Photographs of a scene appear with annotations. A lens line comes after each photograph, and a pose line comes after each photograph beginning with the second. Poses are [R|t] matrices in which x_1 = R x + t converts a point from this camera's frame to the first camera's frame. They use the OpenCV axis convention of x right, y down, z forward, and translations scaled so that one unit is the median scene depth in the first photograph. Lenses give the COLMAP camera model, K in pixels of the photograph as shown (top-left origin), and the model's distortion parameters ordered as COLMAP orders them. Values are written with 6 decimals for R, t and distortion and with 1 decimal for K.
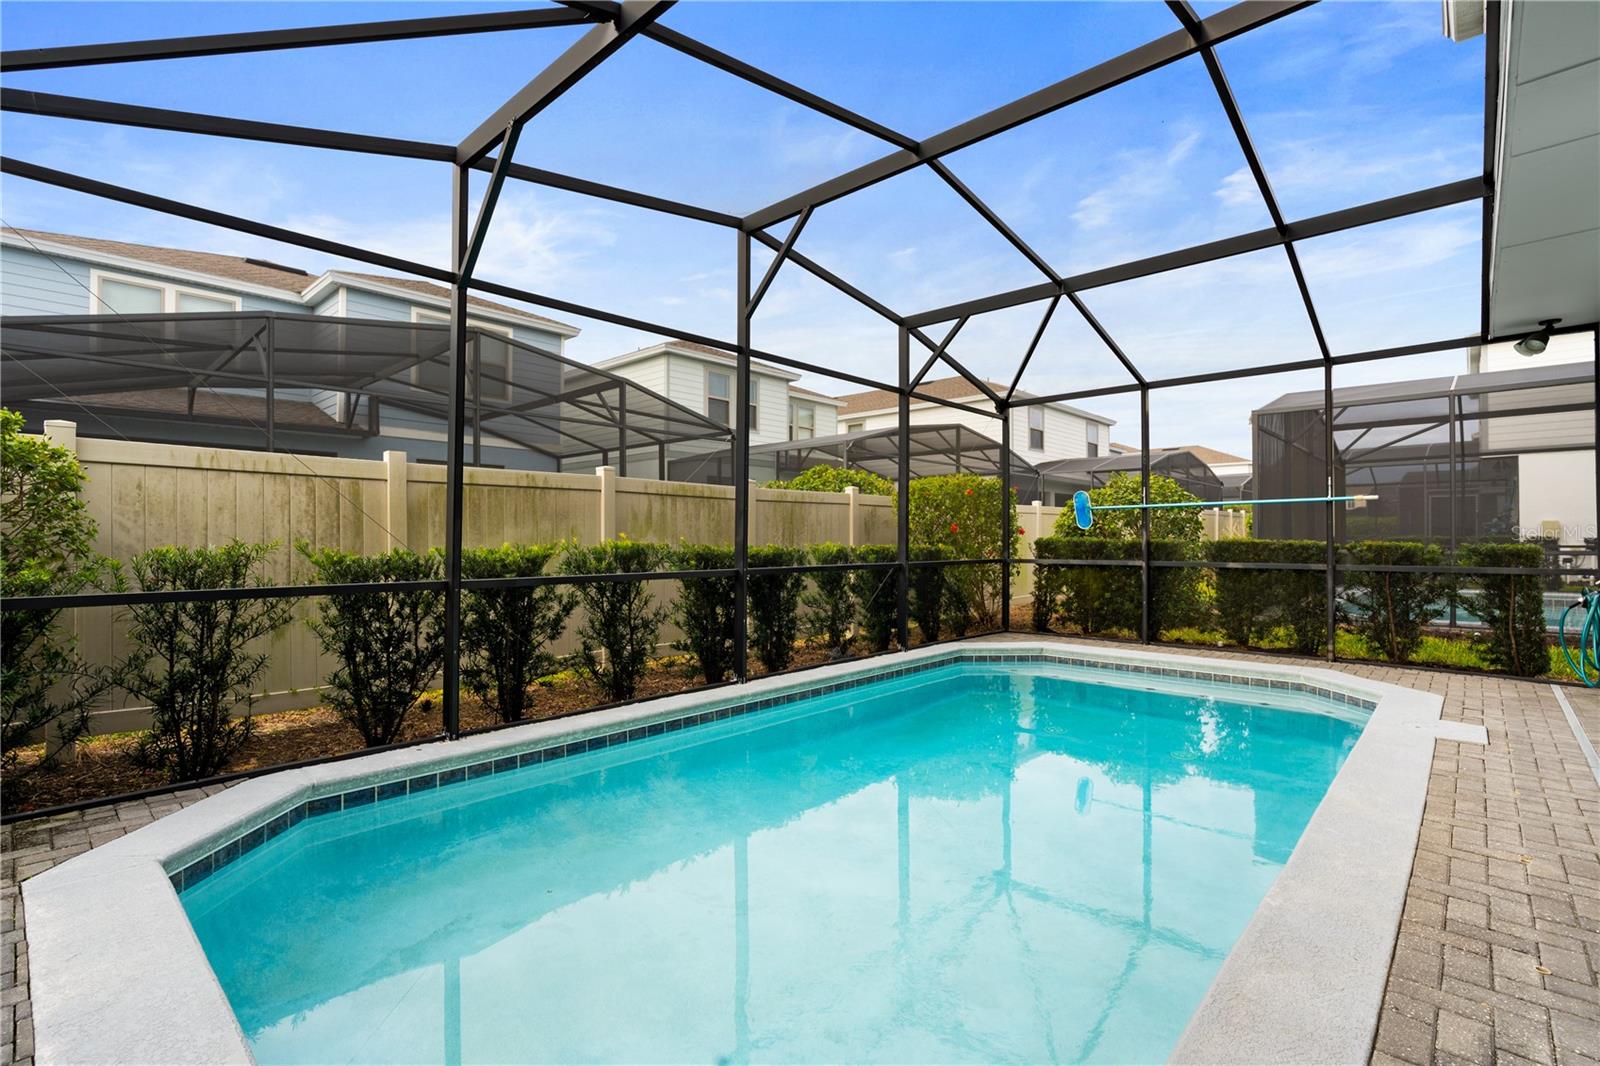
lens RADIAL K [[735.2, 0, 804.8], [0, 735.2, 527.4], [0, 0, 1]] dist [-0.006562, -0.000141]
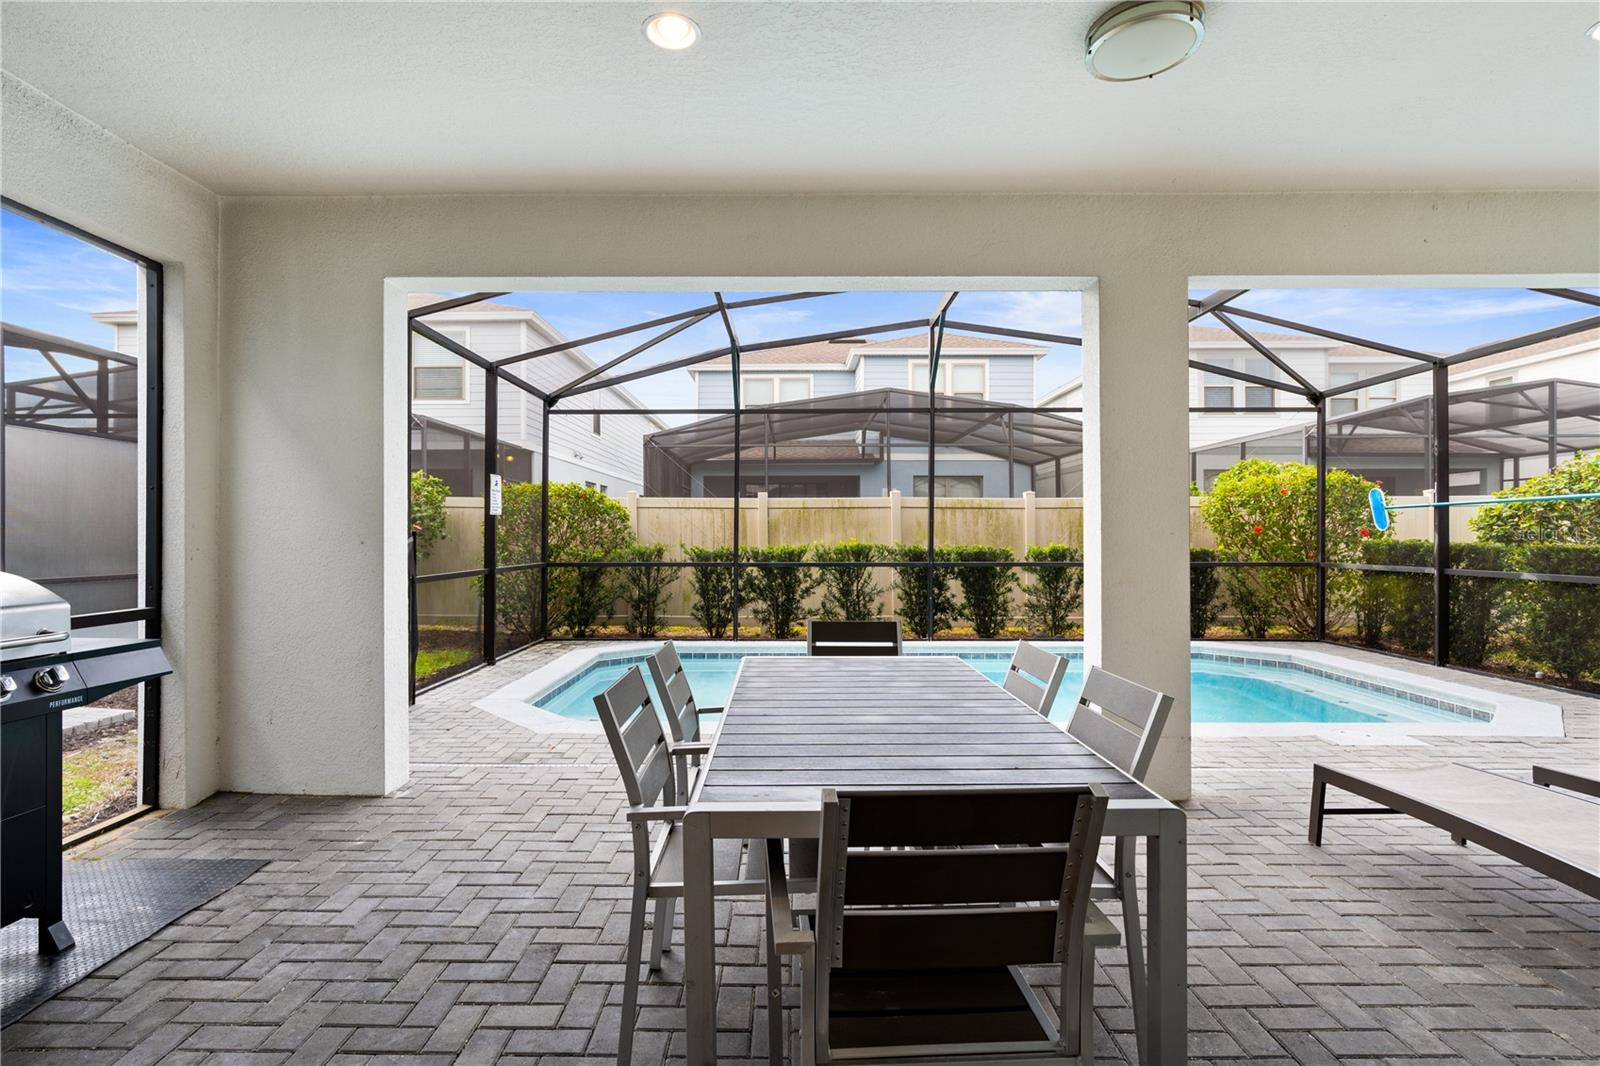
lens RADIAL K [[770.7, 0, 786.4], [0, 770.7, 536.0], [0, 0, 1]] dist [0.006022, 0.000364]
pose [[0.676371, 0.001699, -0.736559, 0.723947], [0.011756, 0.999845, 0.013102, -0.015386], [0.736467, -0.017520, 0.676246, -0.203247]]
